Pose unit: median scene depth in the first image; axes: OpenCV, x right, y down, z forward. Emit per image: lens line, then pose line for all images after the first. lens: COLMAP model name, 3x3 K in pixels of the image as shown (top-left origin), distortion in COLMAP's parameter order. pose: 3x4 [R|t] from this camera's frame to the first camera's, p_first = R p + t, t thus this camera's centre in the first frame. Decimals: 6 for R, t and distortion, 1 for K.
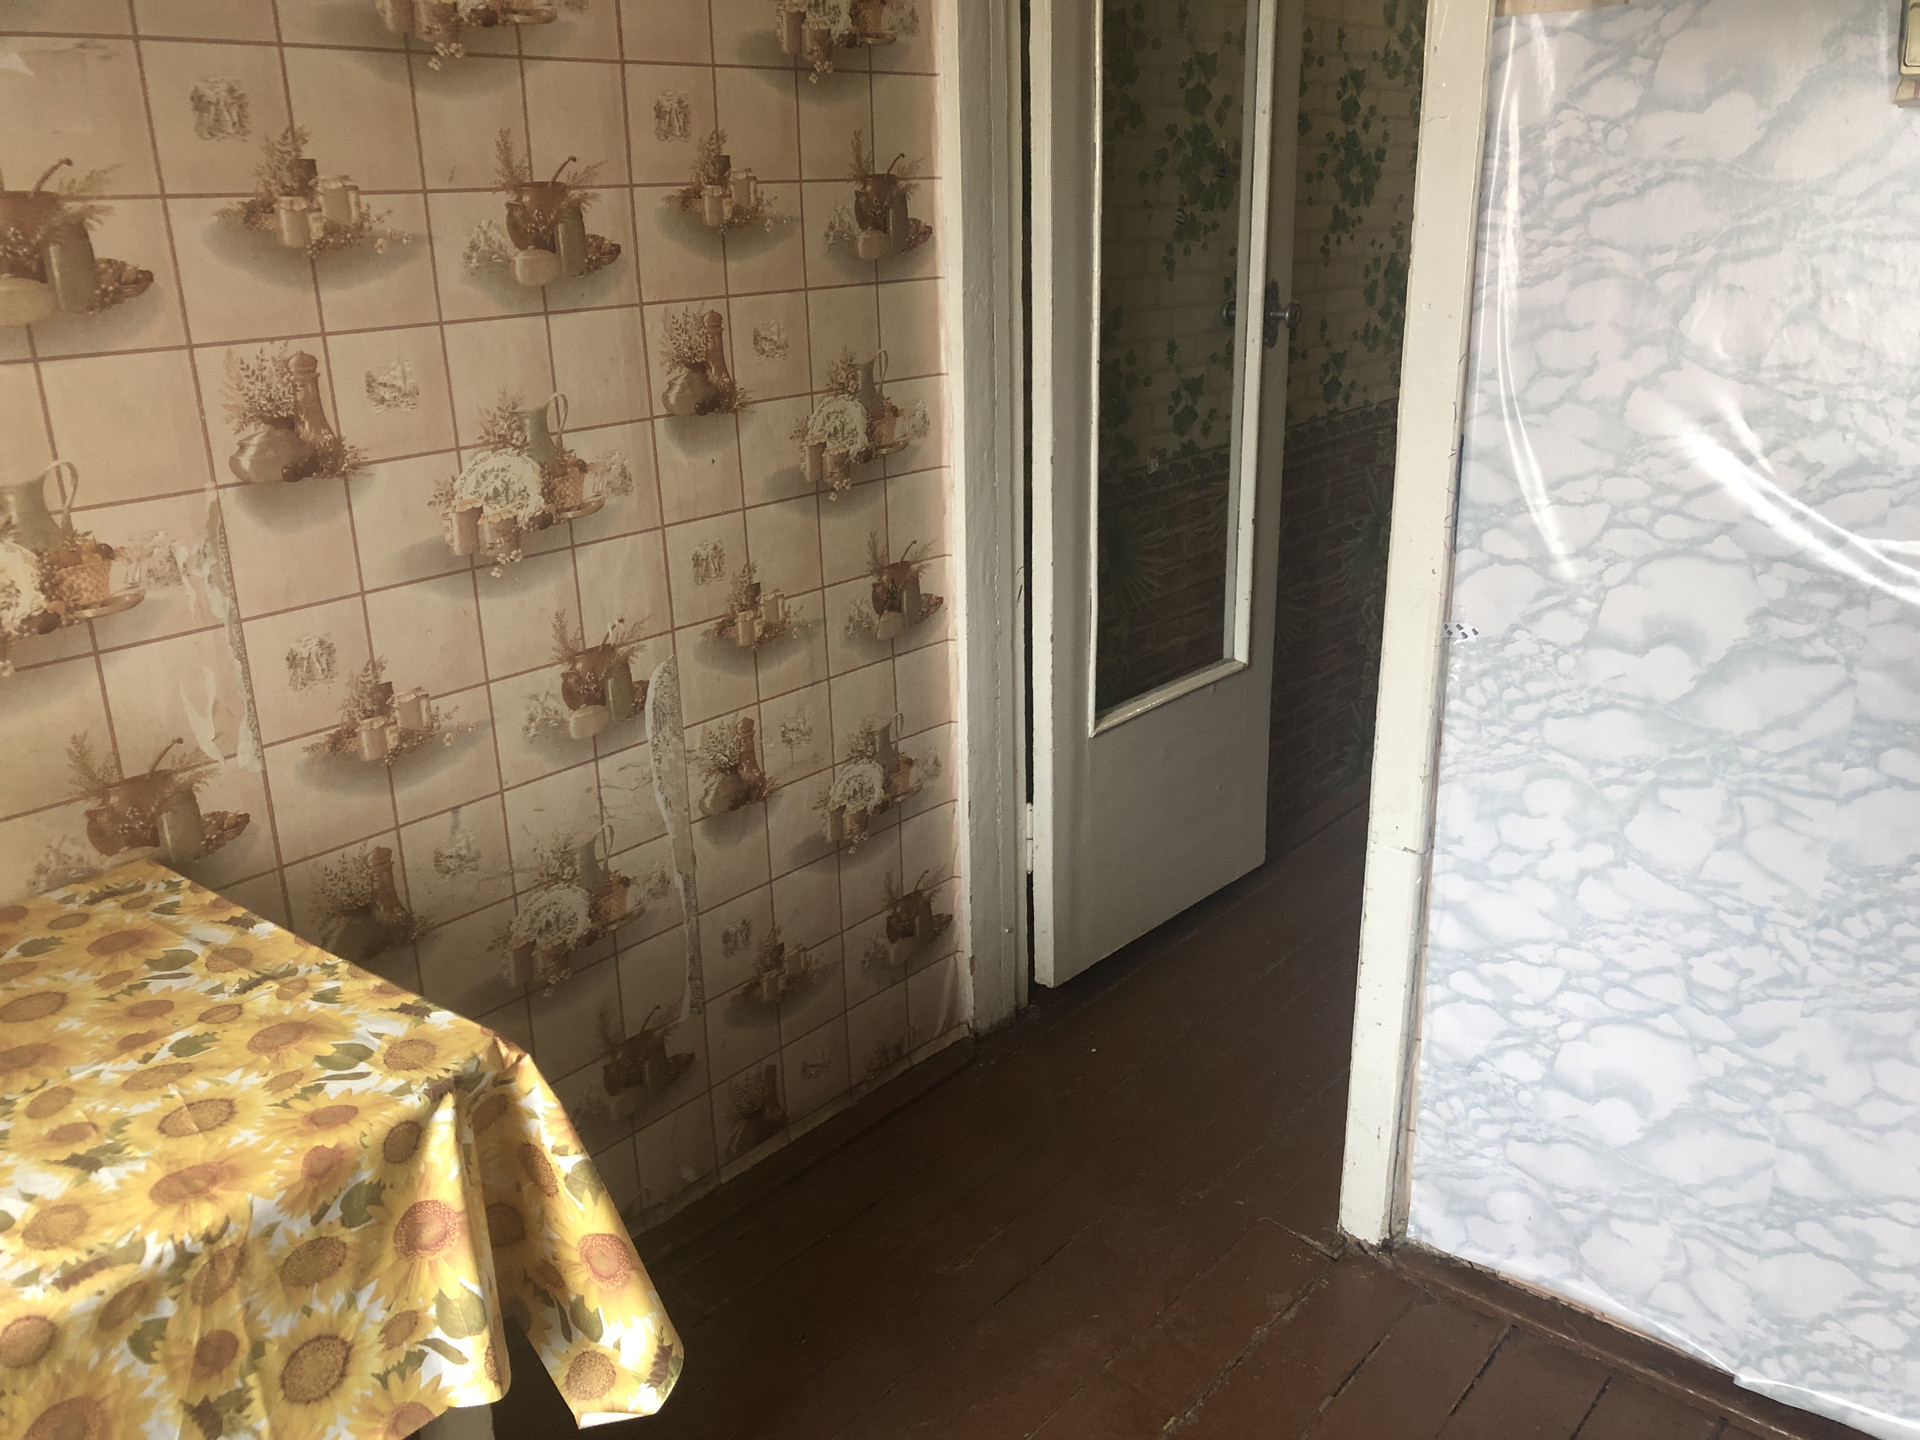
lens RADIAL K [[1546.9, 0, 949.6], [0, 1546.9, 672.0], [0, 0, 1]] dist [0.029762, -0.017819]
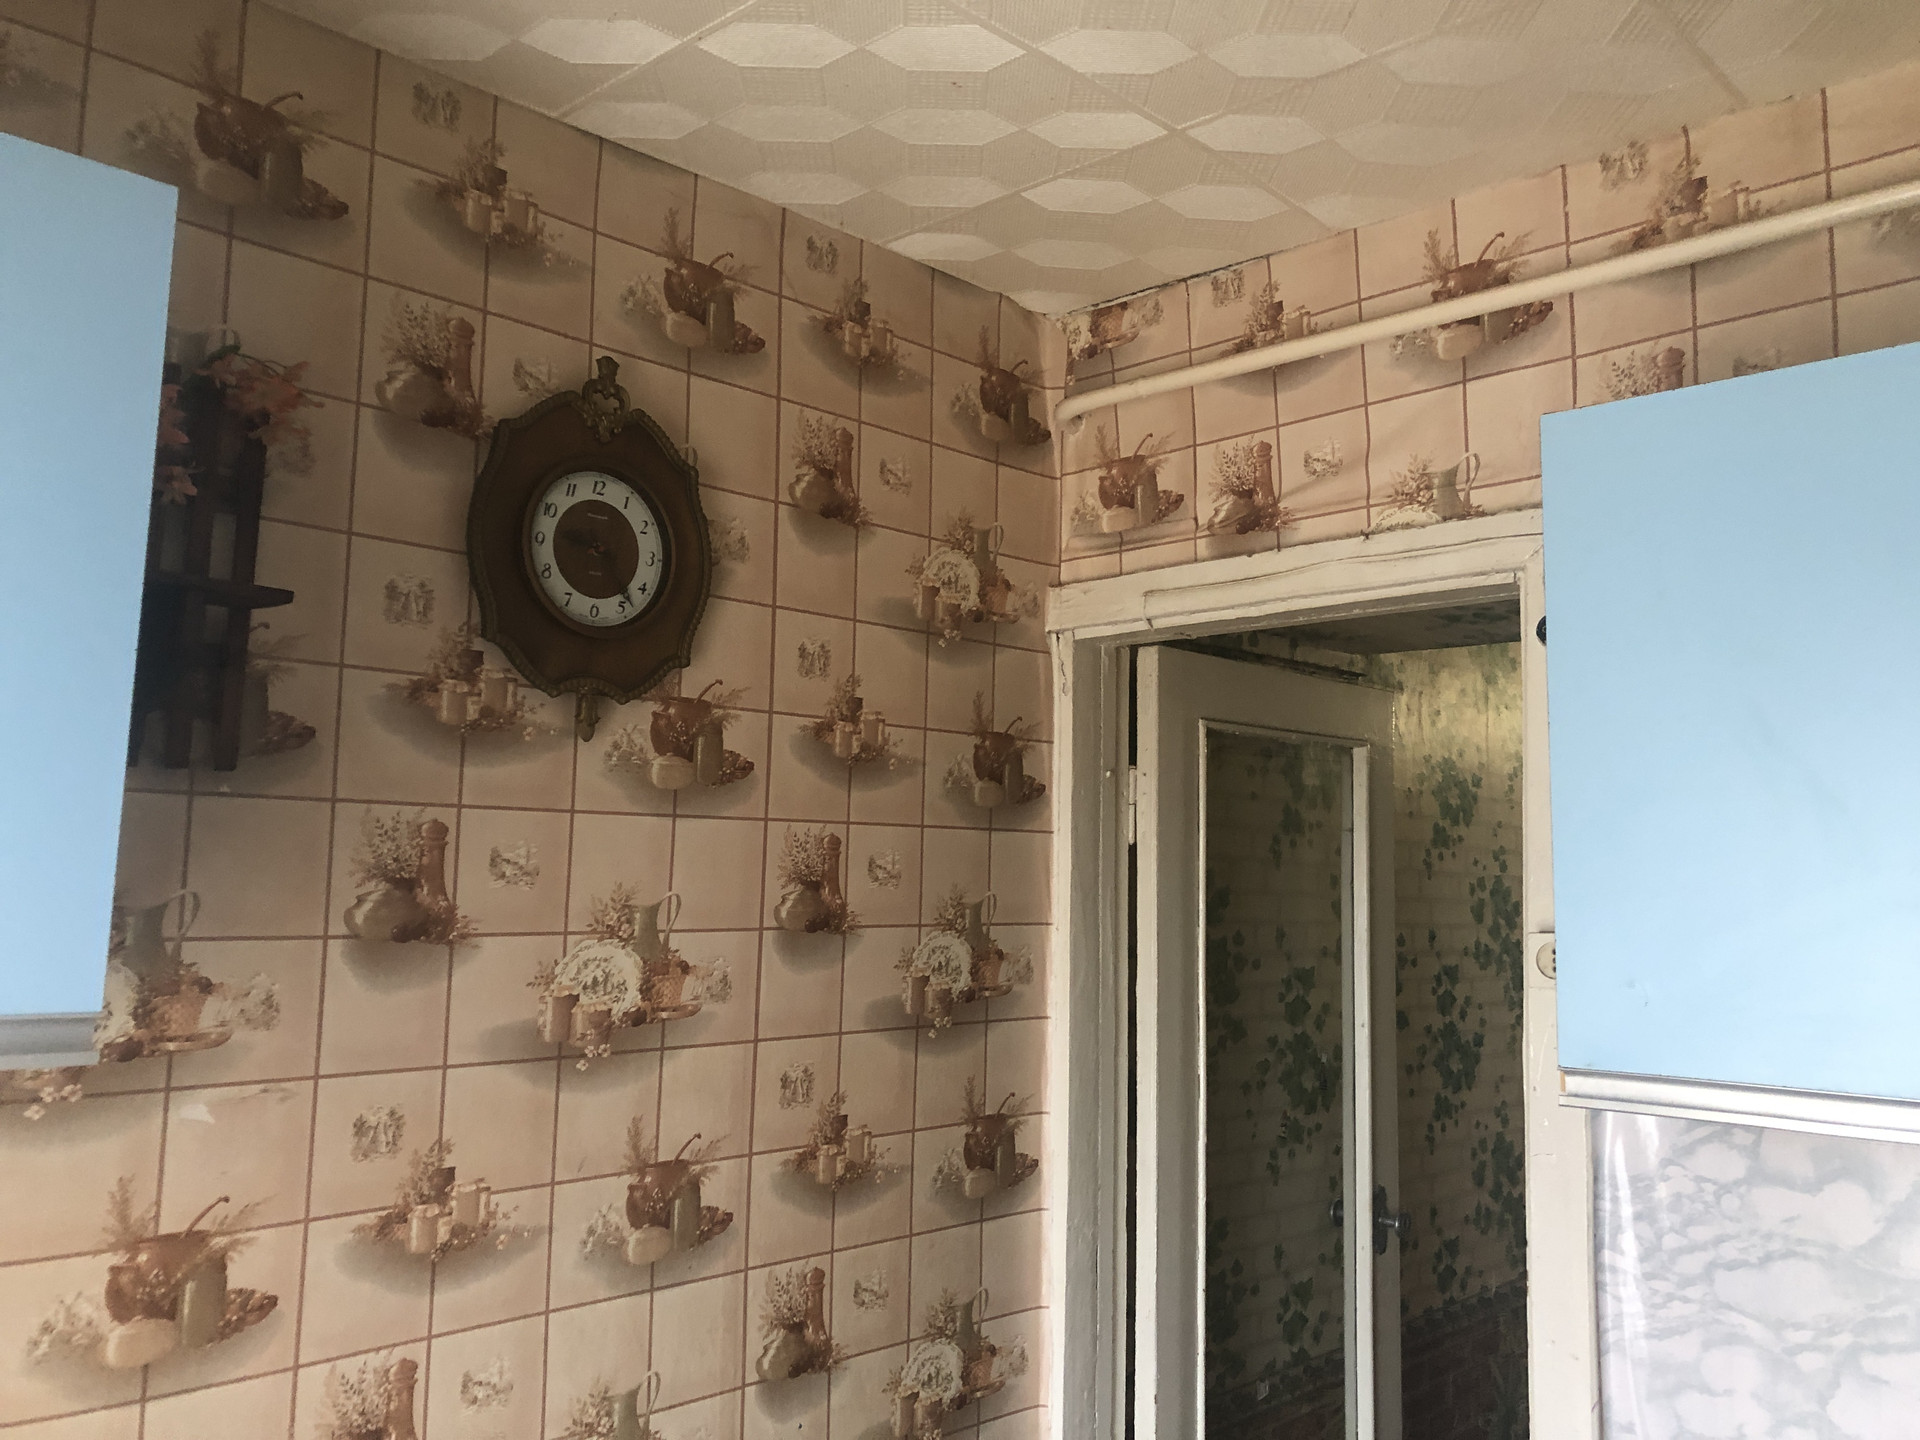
lens RADIAL K [[1546.9, 0, 961.2], [0, 1546.9, 706.9], [0, 0, 1]] dist [0.029762, -0.017819]
pose [[0.997511, 0.036815, -0.060140, -0.013335], [-0.057947, 0.913960, -0.401647, -0.168526], [0.040179, 0.404132, 0.913818, -0.053577]]
